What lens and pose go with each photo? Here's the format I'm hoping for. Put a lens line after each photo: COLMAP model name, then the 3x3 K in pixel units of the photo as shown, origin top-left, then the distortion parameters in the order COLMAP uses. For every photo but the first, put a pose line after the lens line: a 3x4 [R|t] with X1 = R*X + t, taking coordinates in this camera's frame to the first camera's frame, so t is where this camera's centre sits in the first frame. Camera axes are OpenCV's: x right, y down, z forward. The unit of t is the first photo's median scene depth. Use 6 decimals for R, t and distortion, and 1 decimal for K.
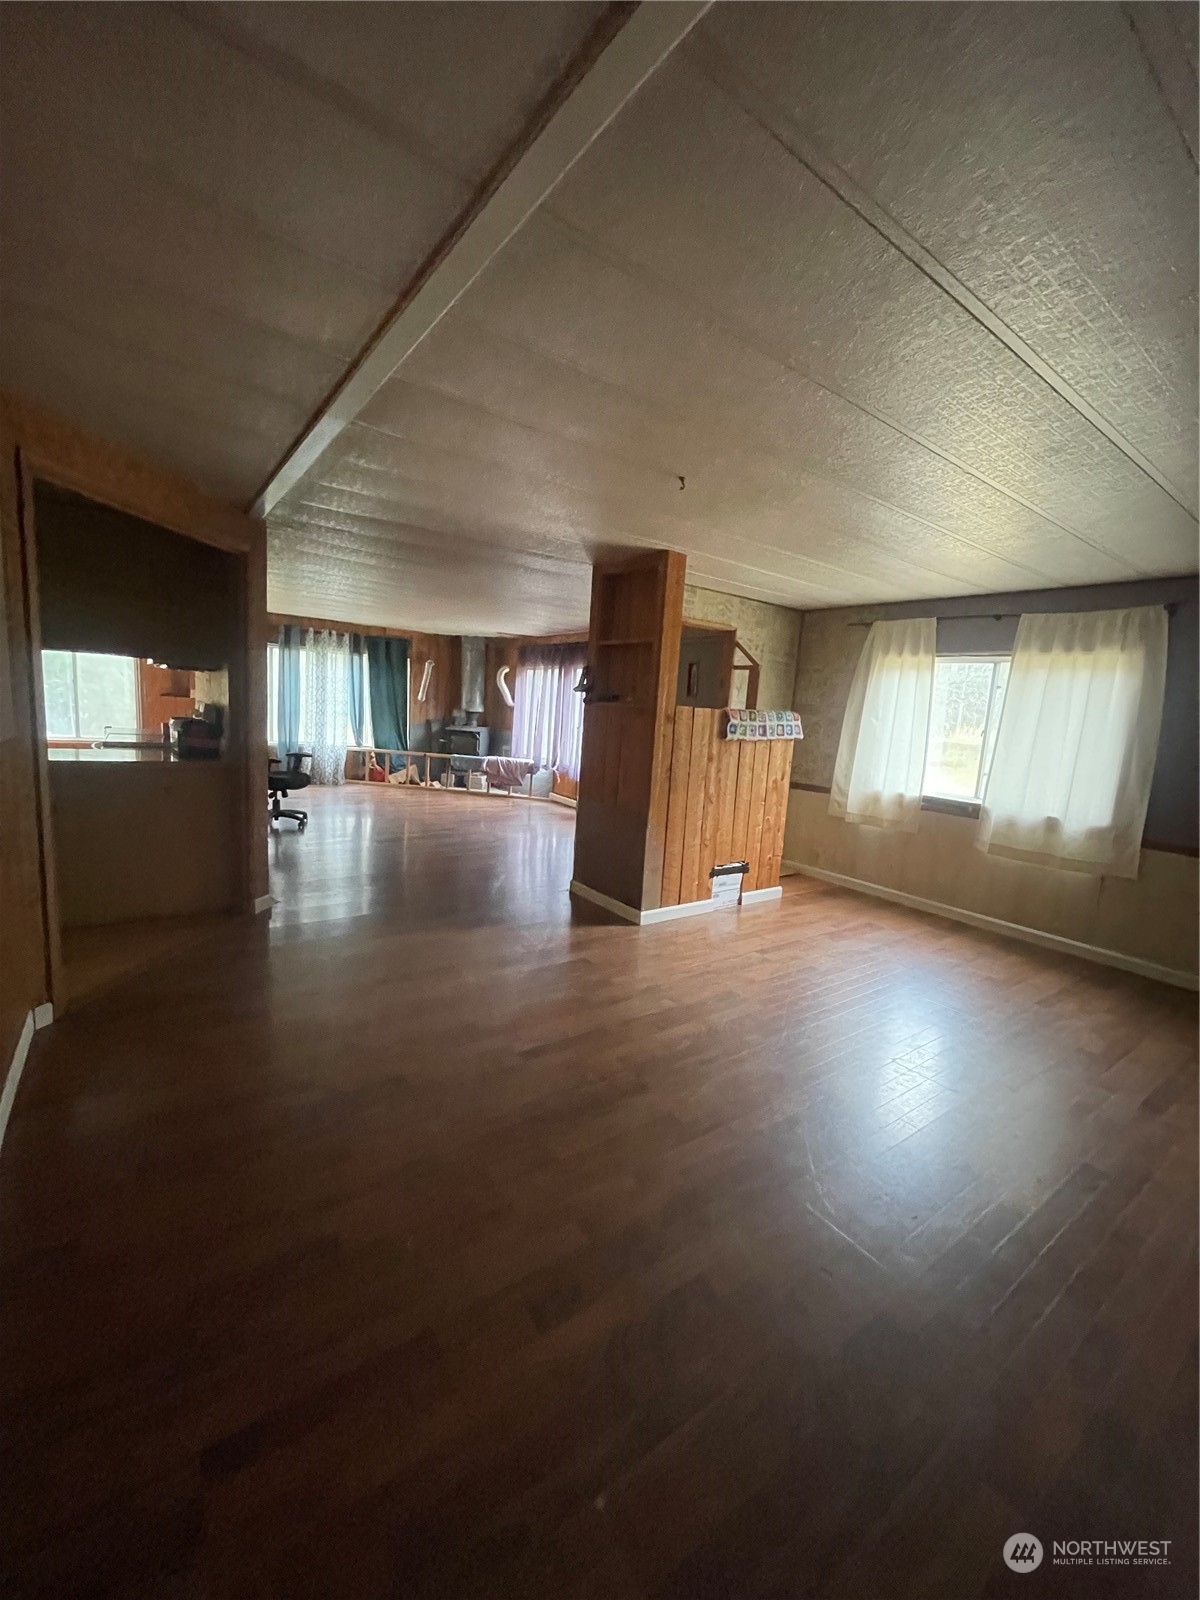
lens RADIAL K [[642.0, 0, 597.7], [0, 642.0, 803.5], [0, 0, 1]] dist [-0.000338, -0.000512]
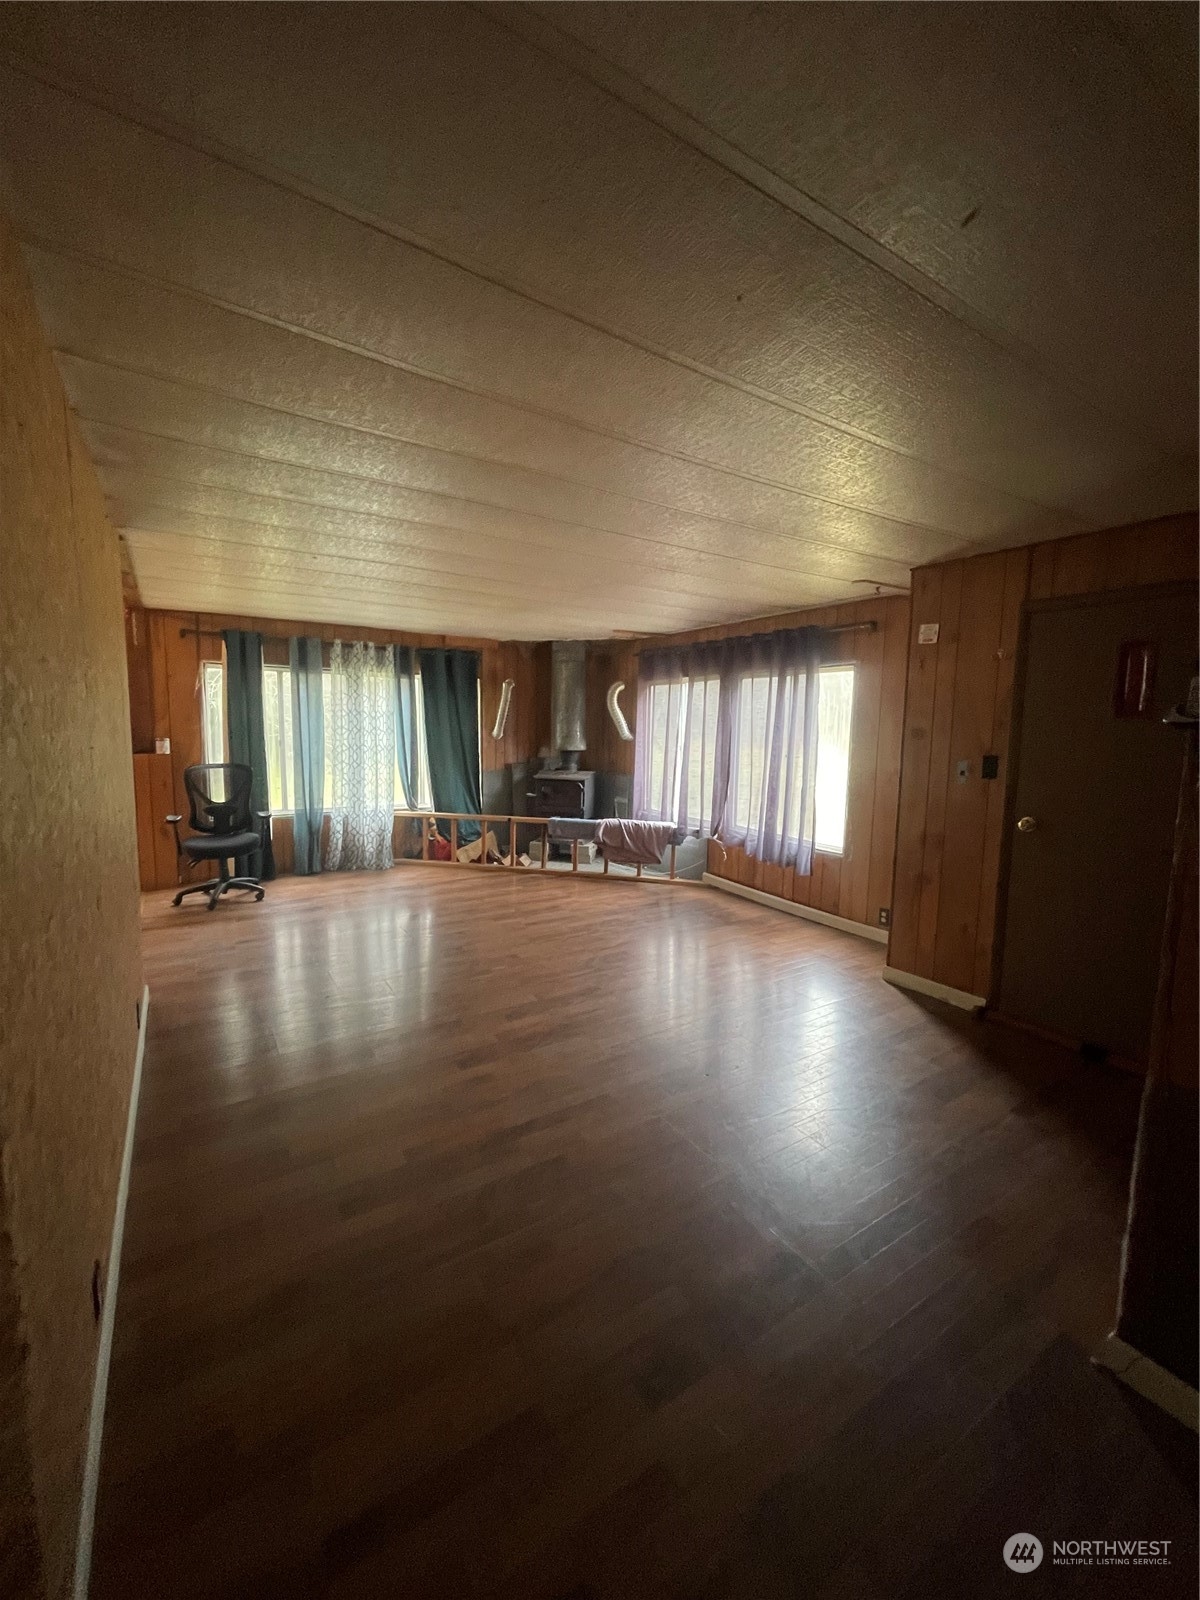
lens RADIAL K [[642.0, 0, 603.0], [0, 642.0, 801.7], [0, 0, 1]] dist [-0.000338, -0.000512]
pose [[0.997068, -0.039801, -0.065348, -0.124065], [0.037656, 0.998721, -0.033729, -0.066639], [0.066607, 0.031169, 0.997292, 0.330609]]
